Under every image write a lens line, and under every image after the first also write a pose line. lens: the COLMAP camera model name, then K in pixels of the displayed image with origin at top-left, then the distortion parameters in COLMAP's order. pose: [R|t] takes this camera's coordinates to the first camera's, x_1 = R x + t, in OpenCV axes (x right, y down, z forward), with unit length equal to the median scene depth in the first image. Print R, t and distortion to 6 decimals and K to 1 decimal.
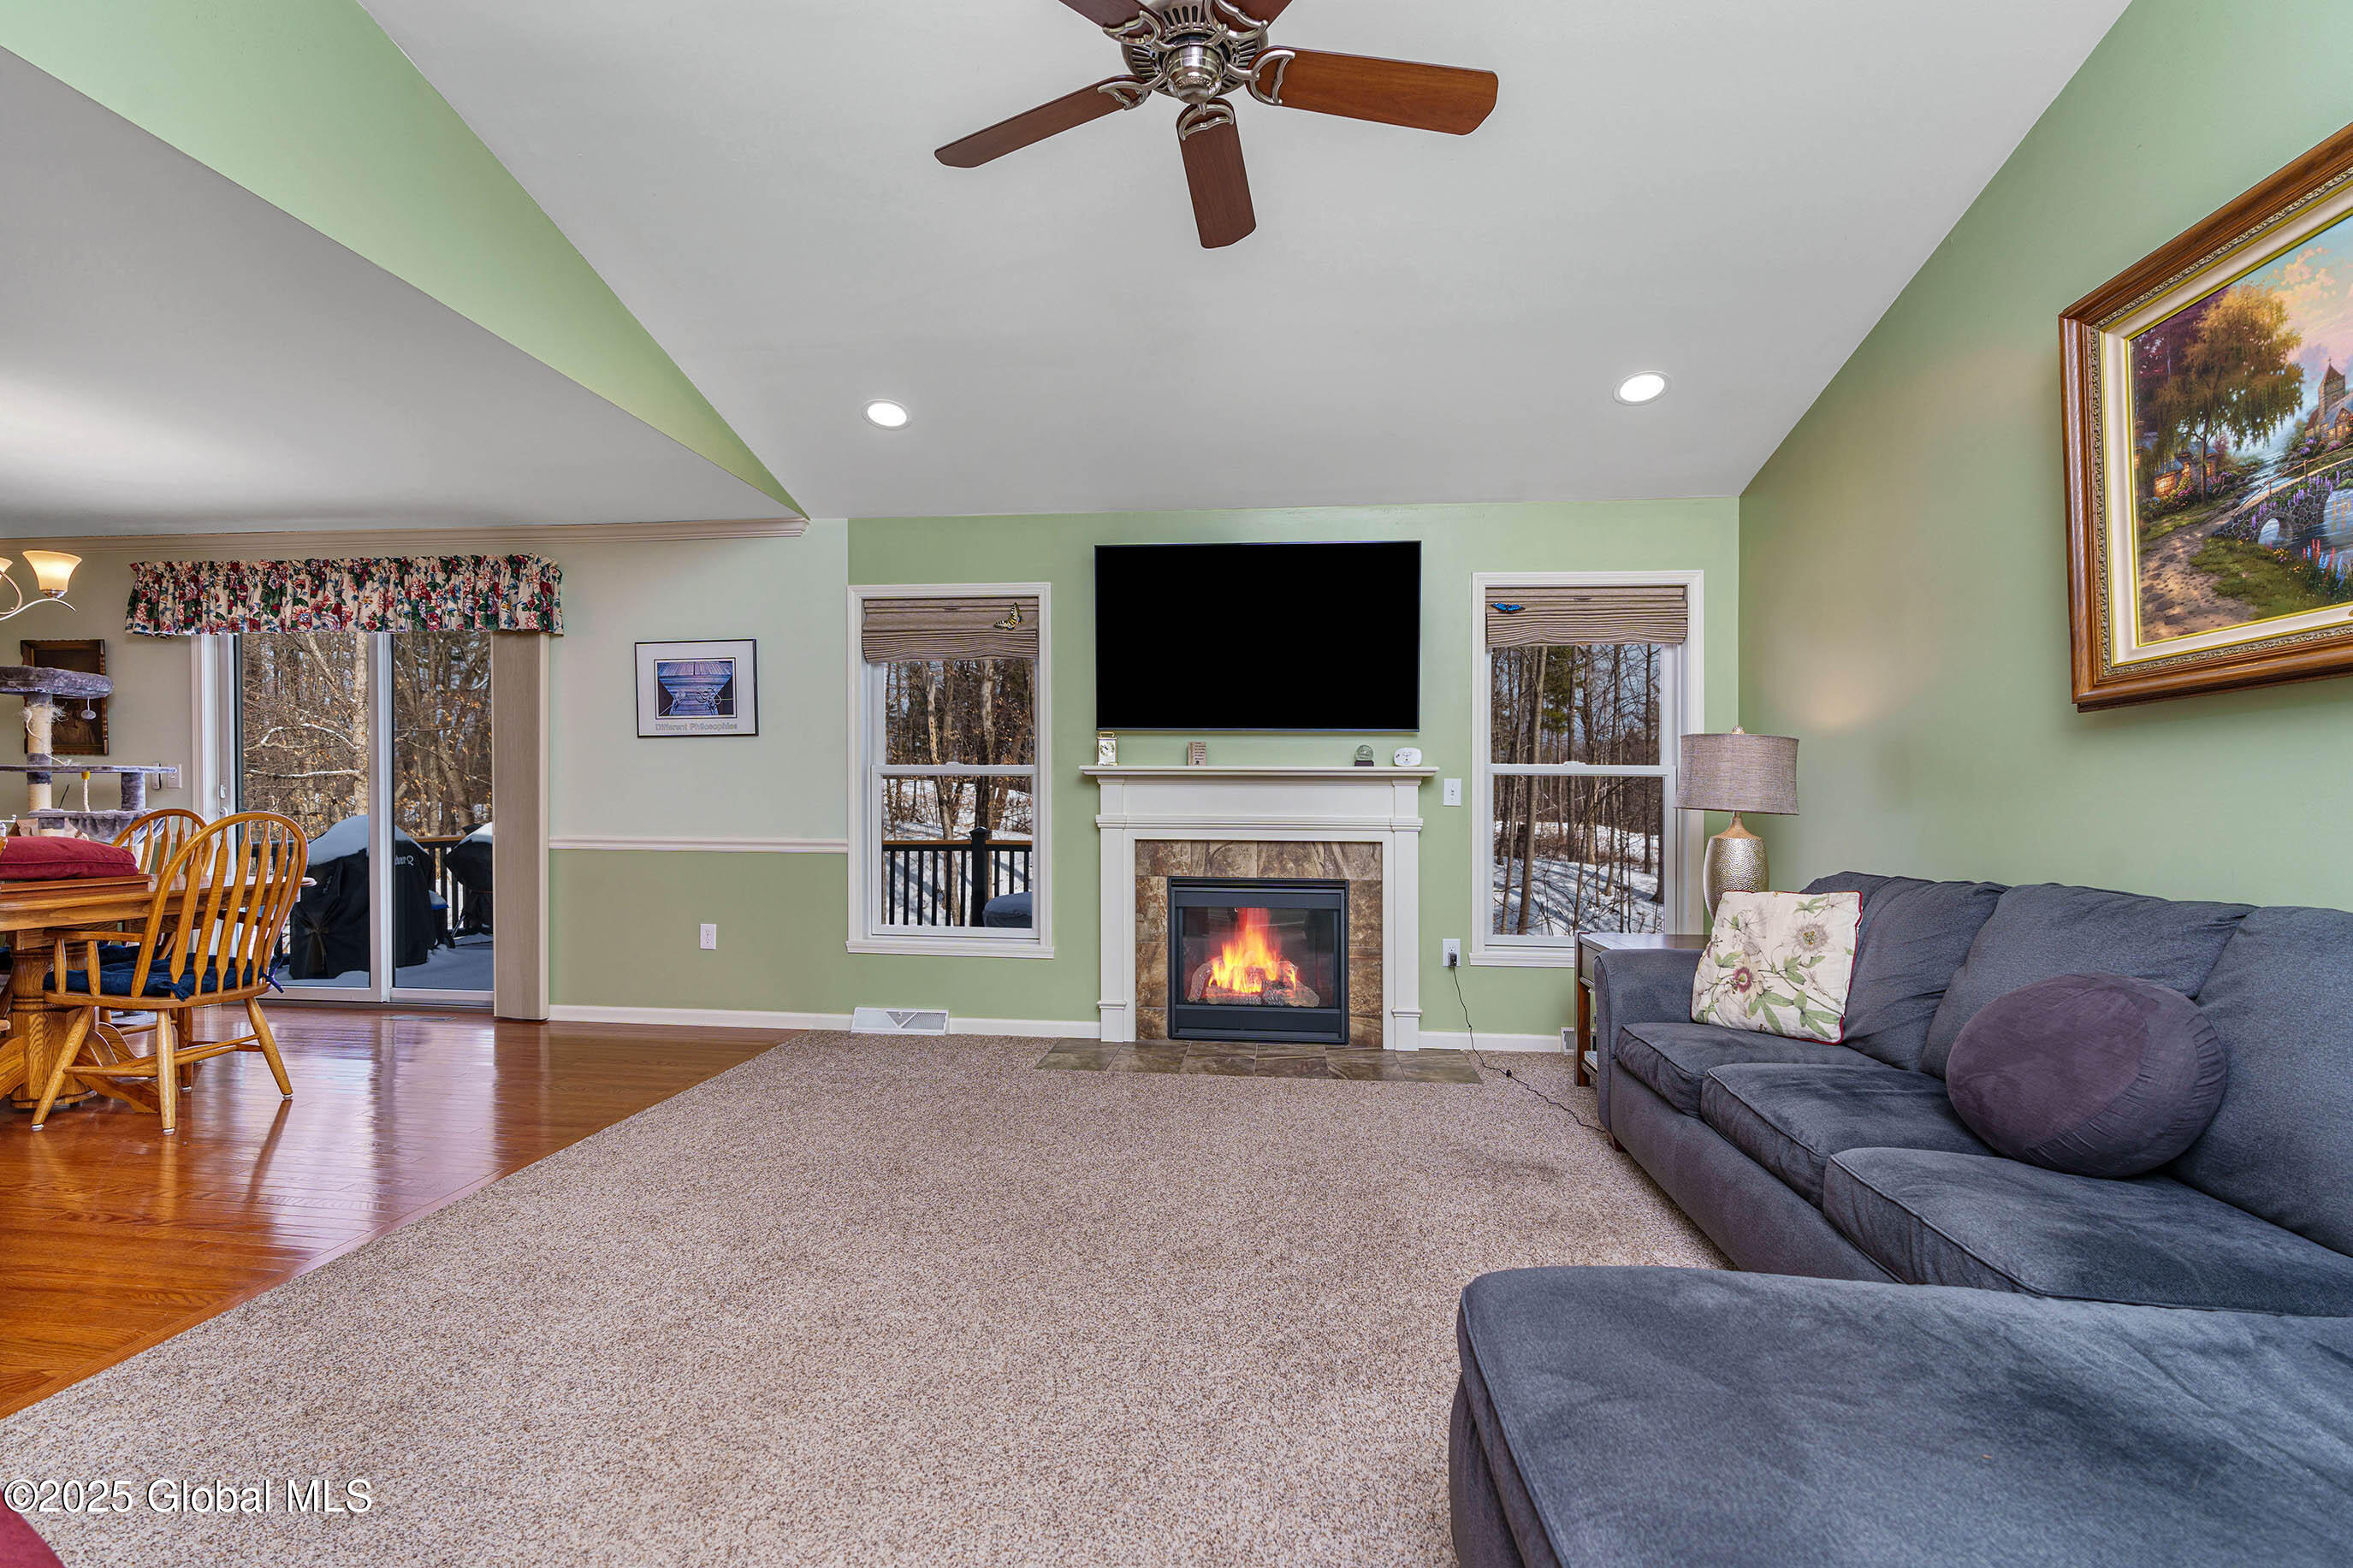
lens RADIAL K [[1094.1, 0, 1176.3], [0, 1094.1, 806.7], [0, 0, 1]] dist [-0.000222, 0.000493]
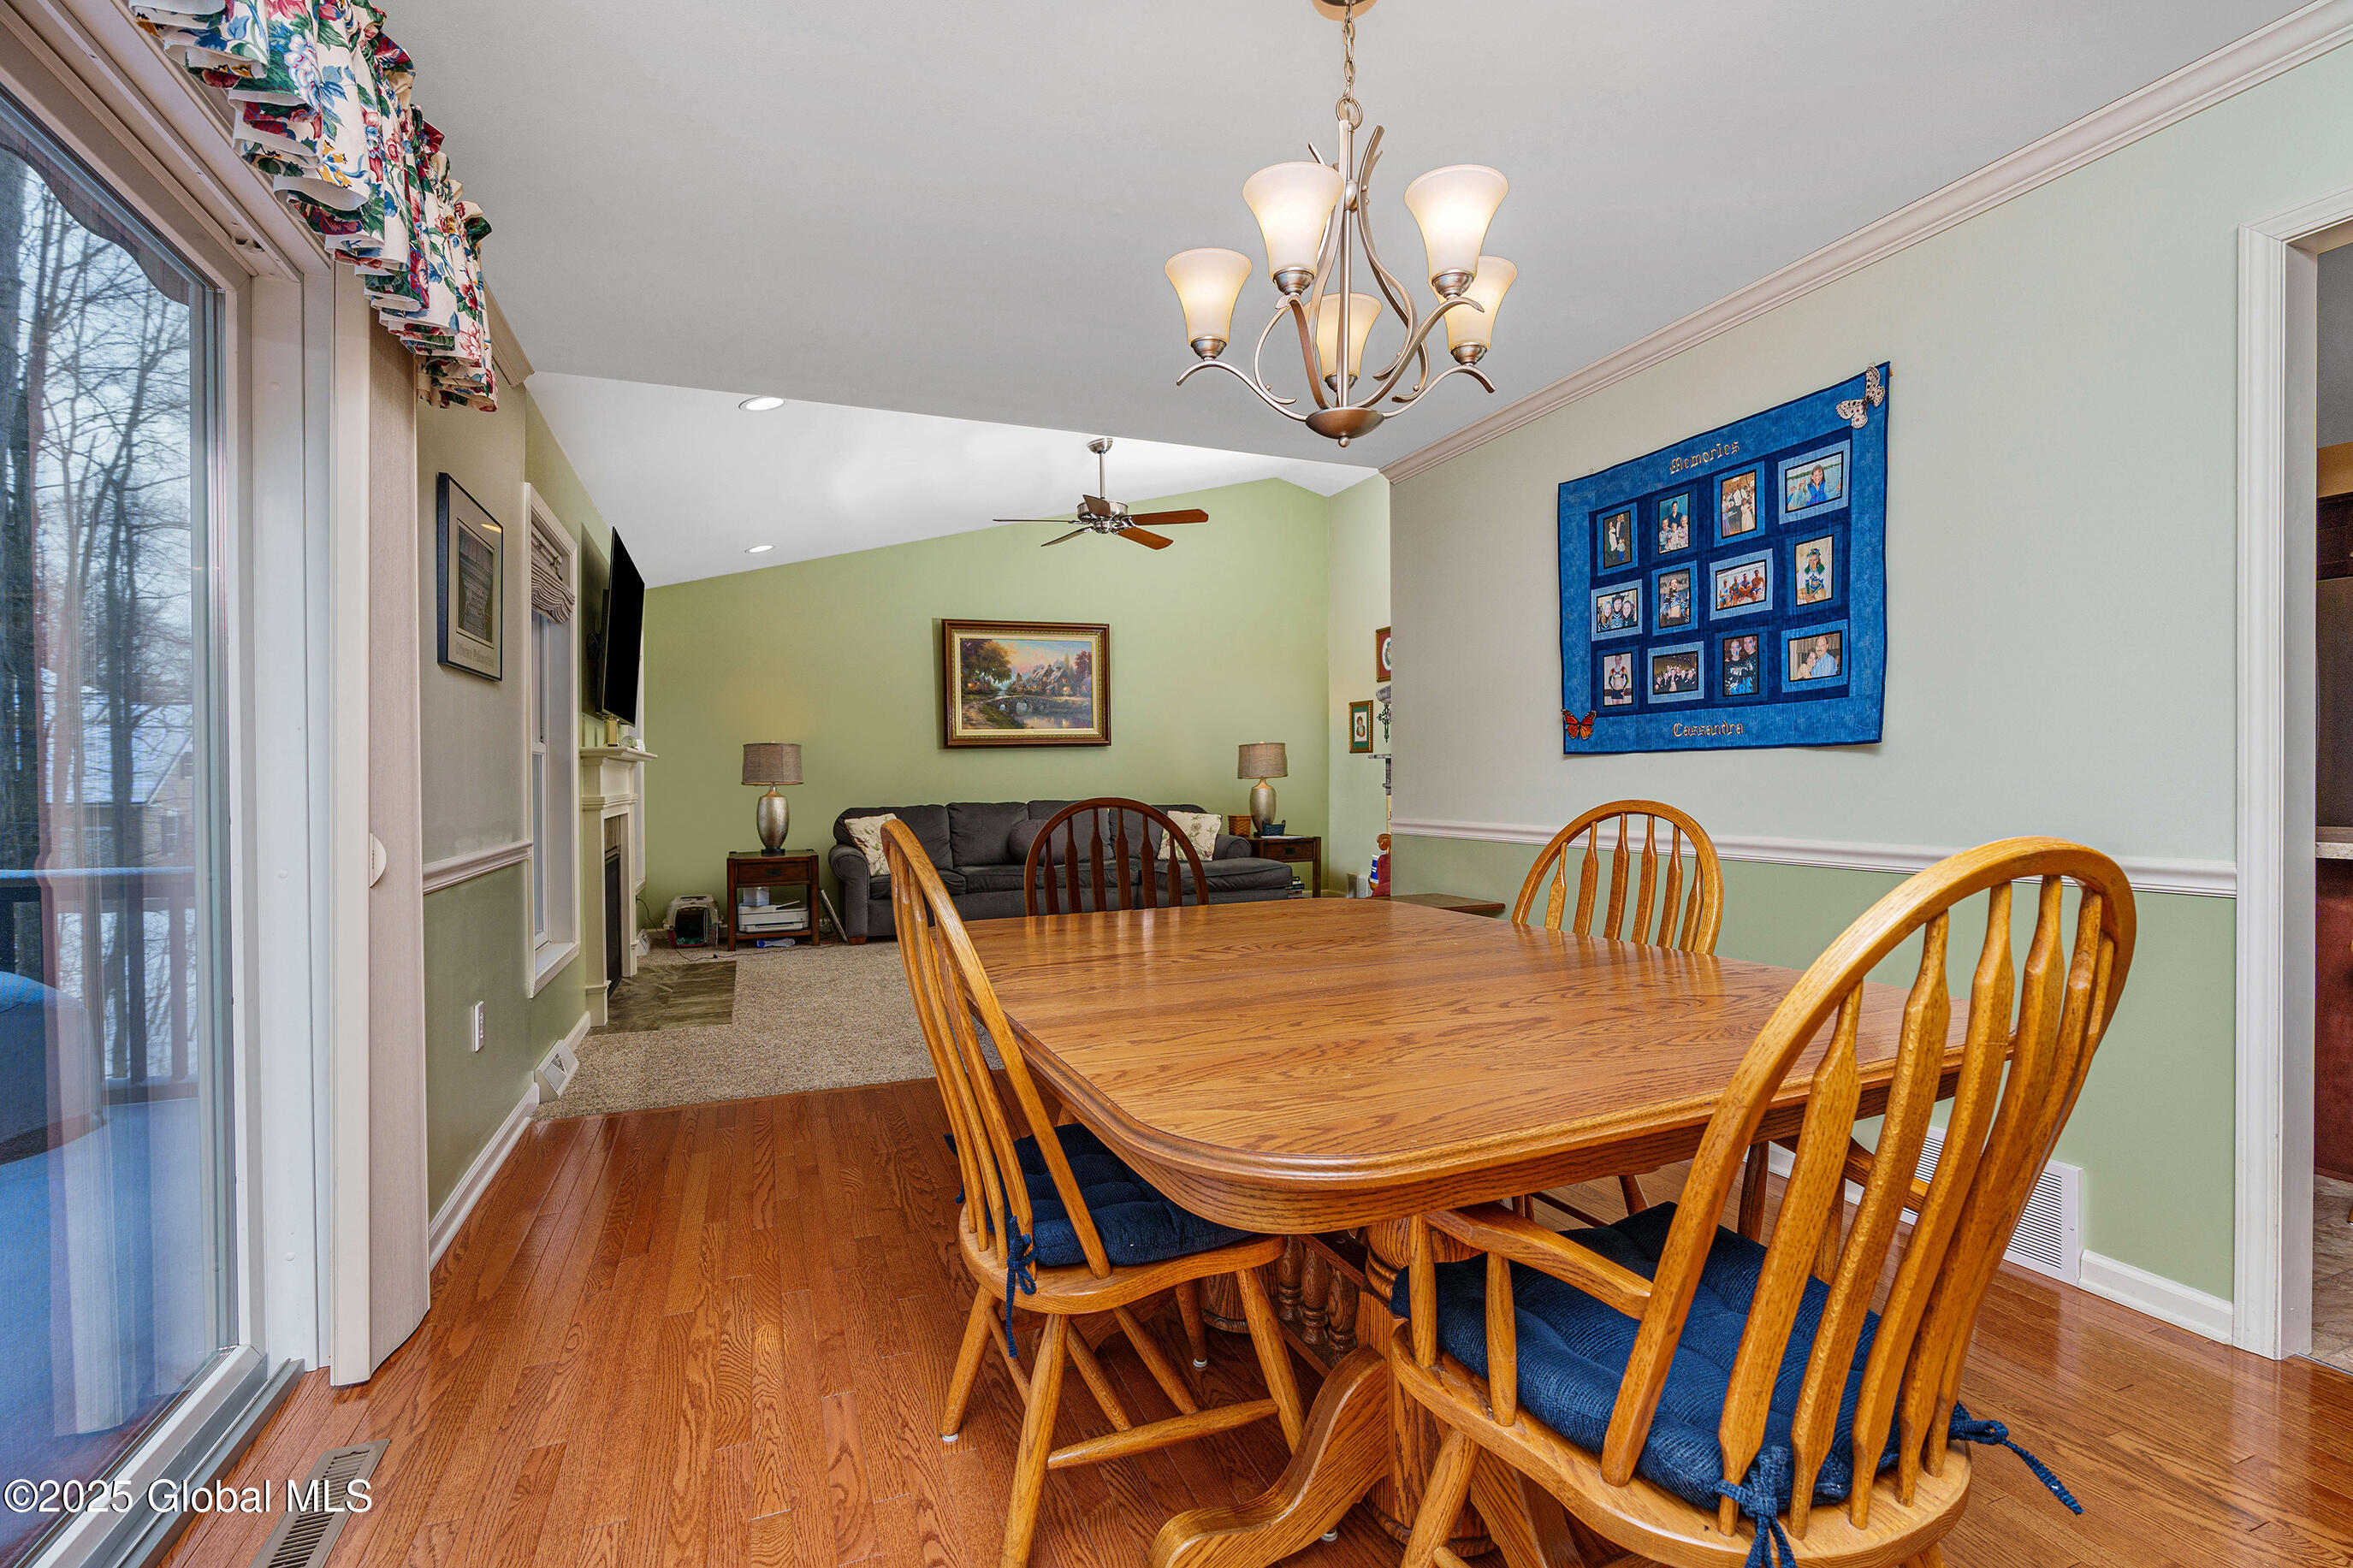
lens RADIAL K [[1045.9, 0, 1178.6], [0, 1045.9, 775.9], [0, 0, 1]] dist [-0.001694, 0.000417]
pose [[-0.479569, 0.001163, 0.877503, -1.309472], [0.013618, 0.999889, 0.006117, -0.009979], [-0.877398, 0.014883, -0.479532, 1.134237]]
